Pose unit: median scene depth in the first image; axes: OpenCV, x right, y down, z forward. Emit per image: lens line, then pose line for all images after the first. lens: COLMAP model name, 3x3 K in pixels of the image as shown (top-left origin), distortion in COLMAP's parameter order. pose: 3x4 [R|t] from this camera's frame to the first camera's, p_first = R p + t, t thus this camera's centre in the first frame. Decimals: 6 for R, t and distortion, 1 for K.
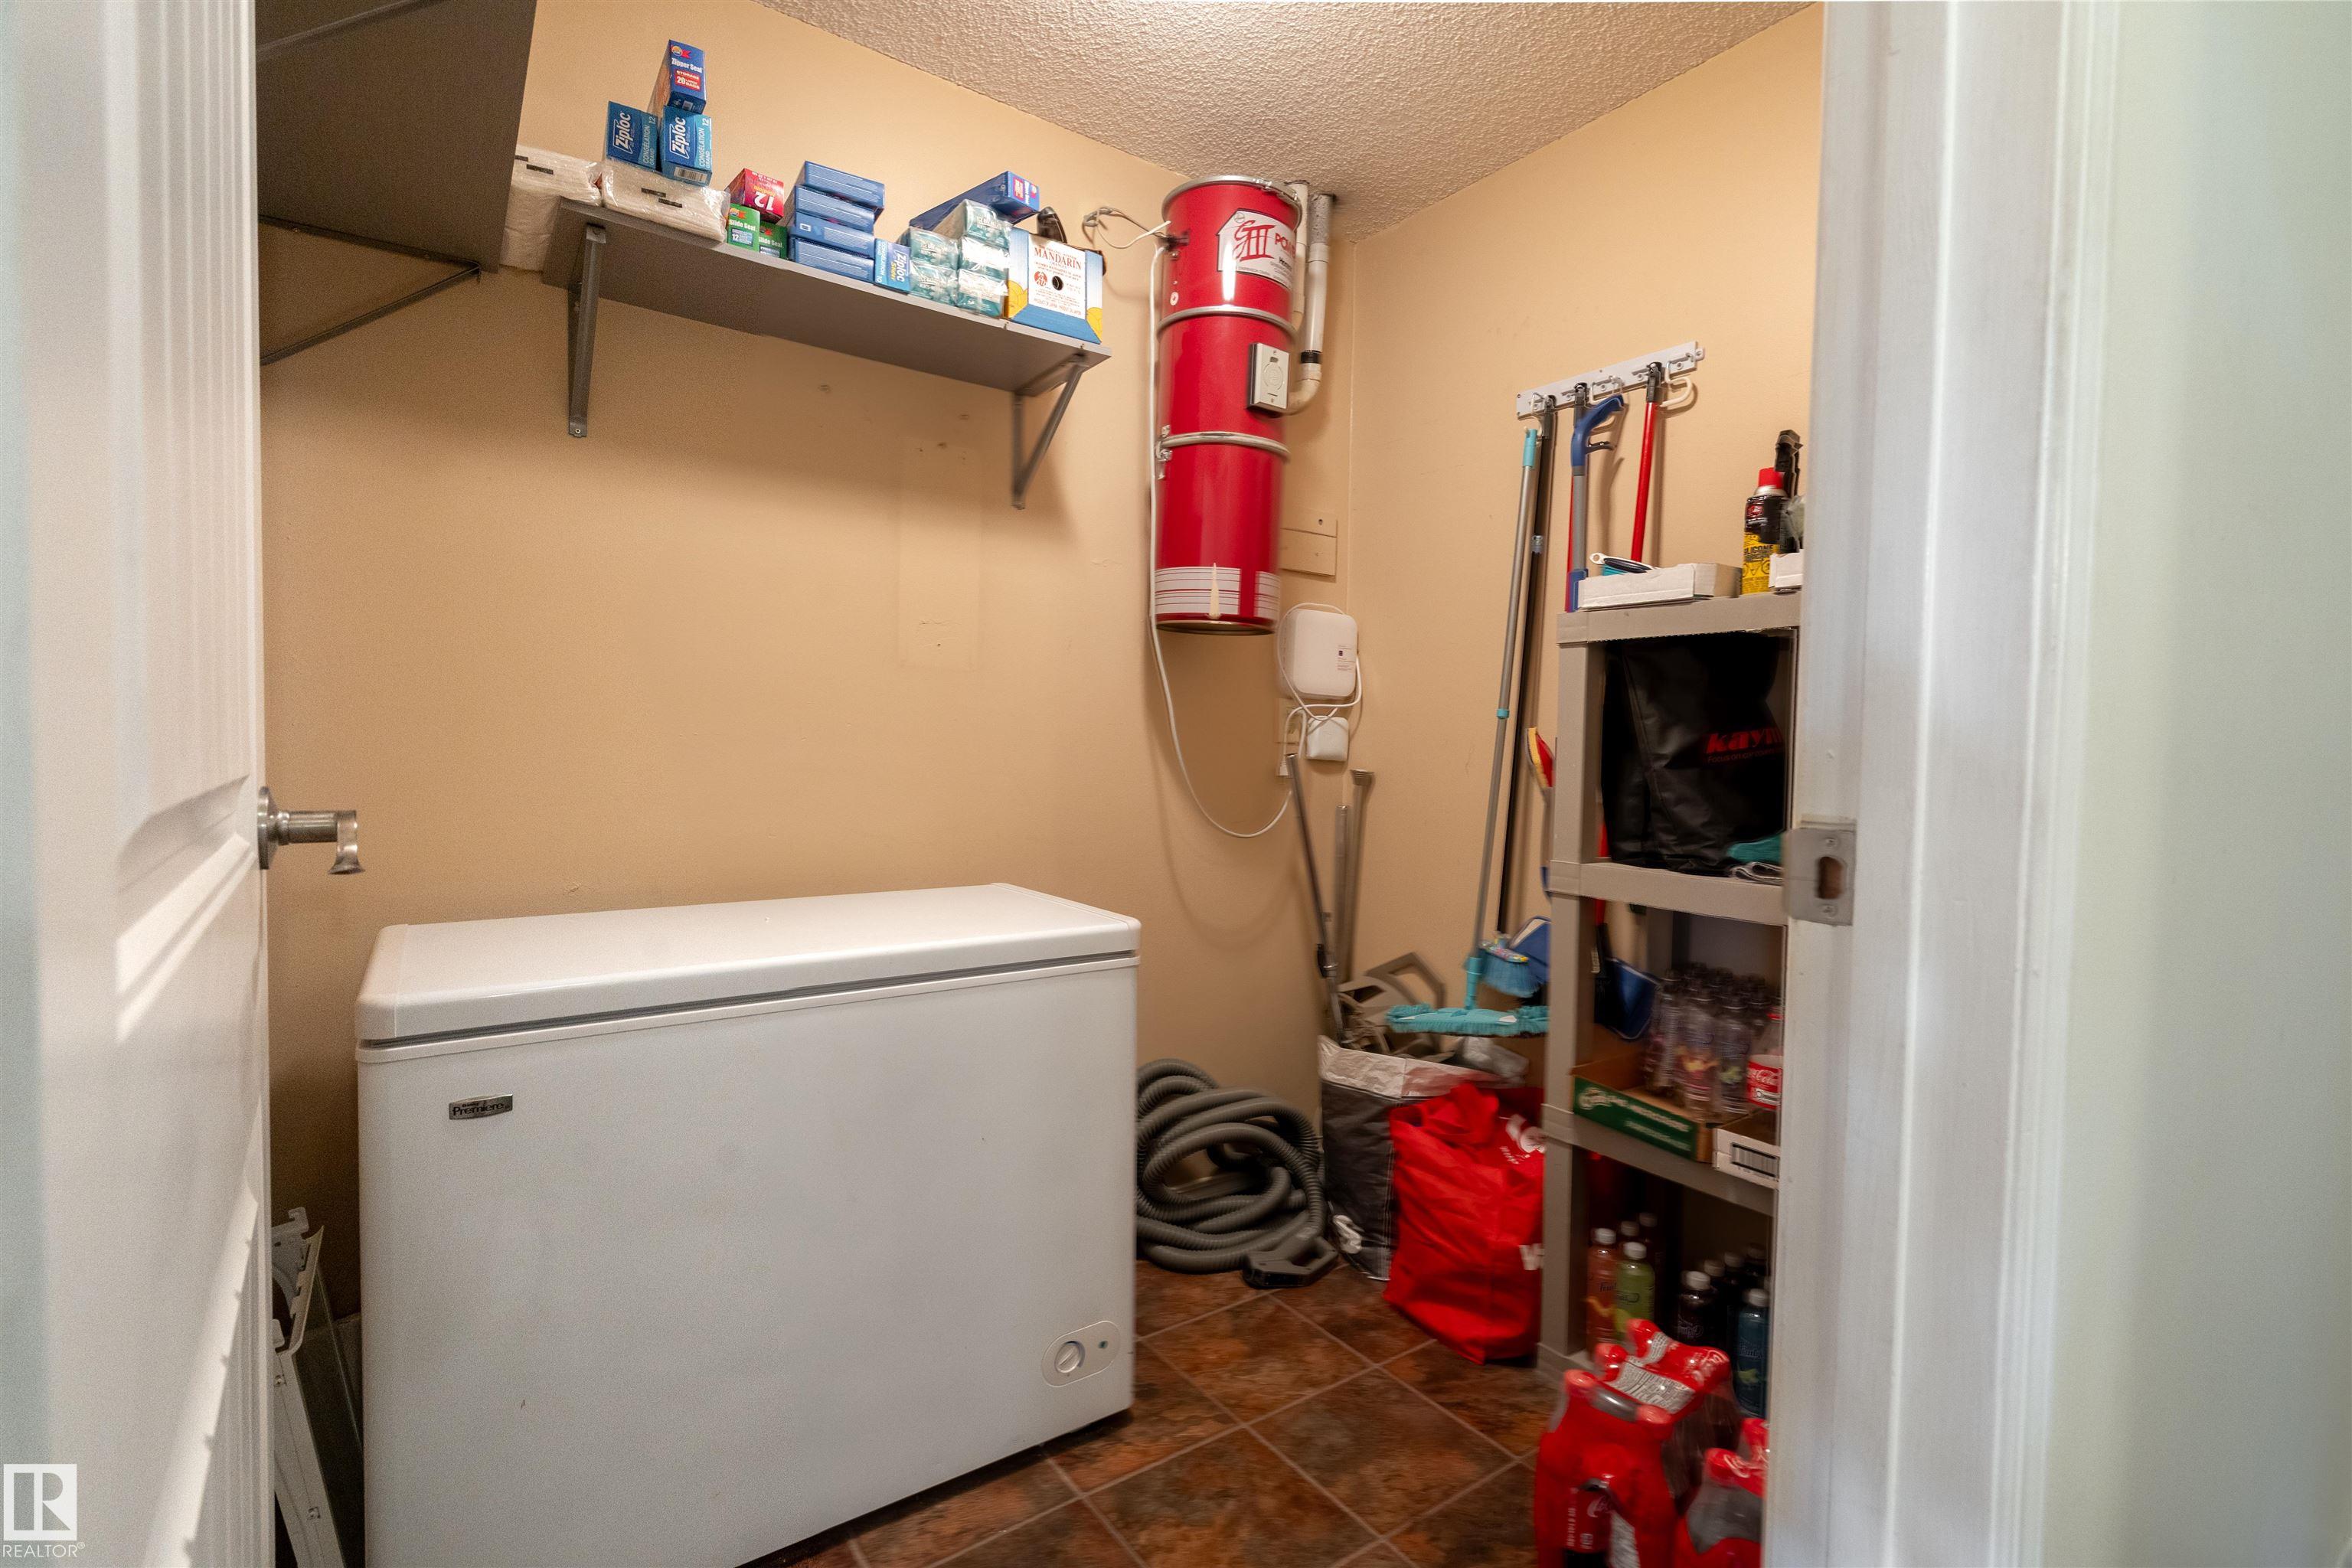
lens RADIAL K [[1071.6, 0, 1180.9], [0, 1071.6, 784.4], [0, 0, 1]] dist [-0.007993, 0.007930]
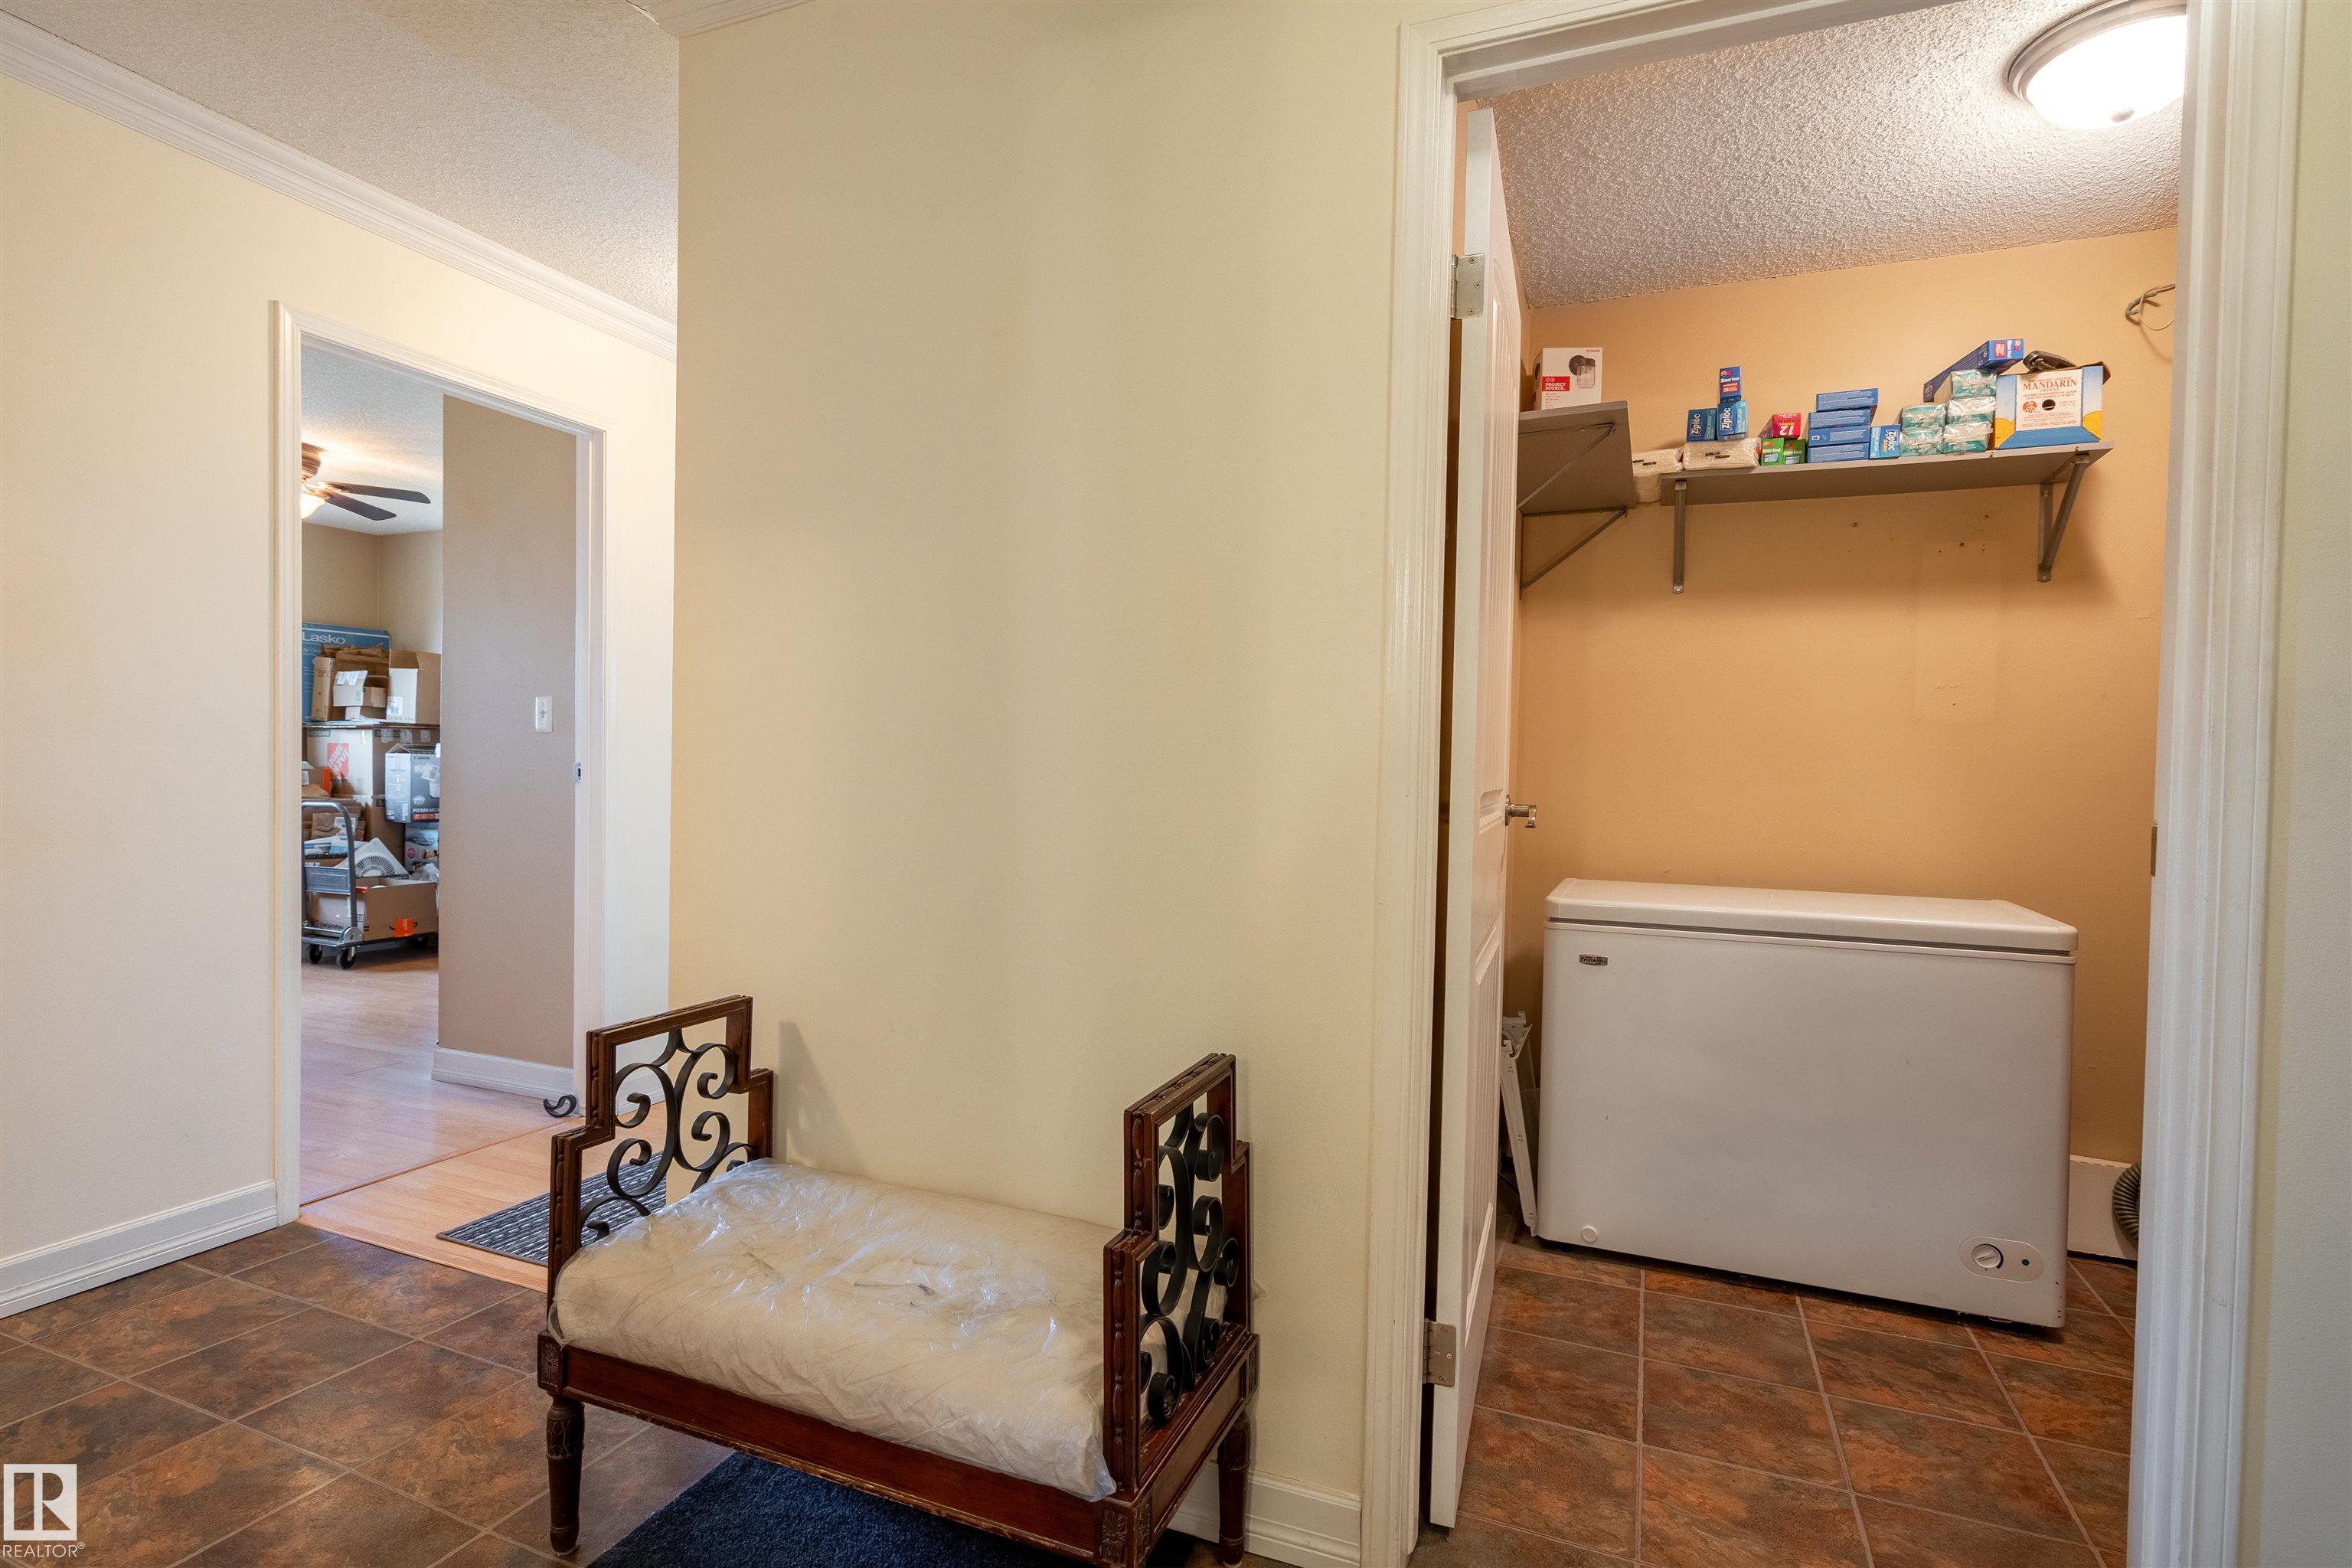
lens RADIAL K [[1095.0, 0, 1179.0], [0, 1095.0, 782.0], [0, 0, 1]] dist [0.000711, 0.000472]
pose [[0.512464, 0.009966, -0.858651, 0.516365], [-0.041686, 0.999042, -0.013283, 0.019919], [0.857696, 0.042601, 0.512389, -0.535020]]
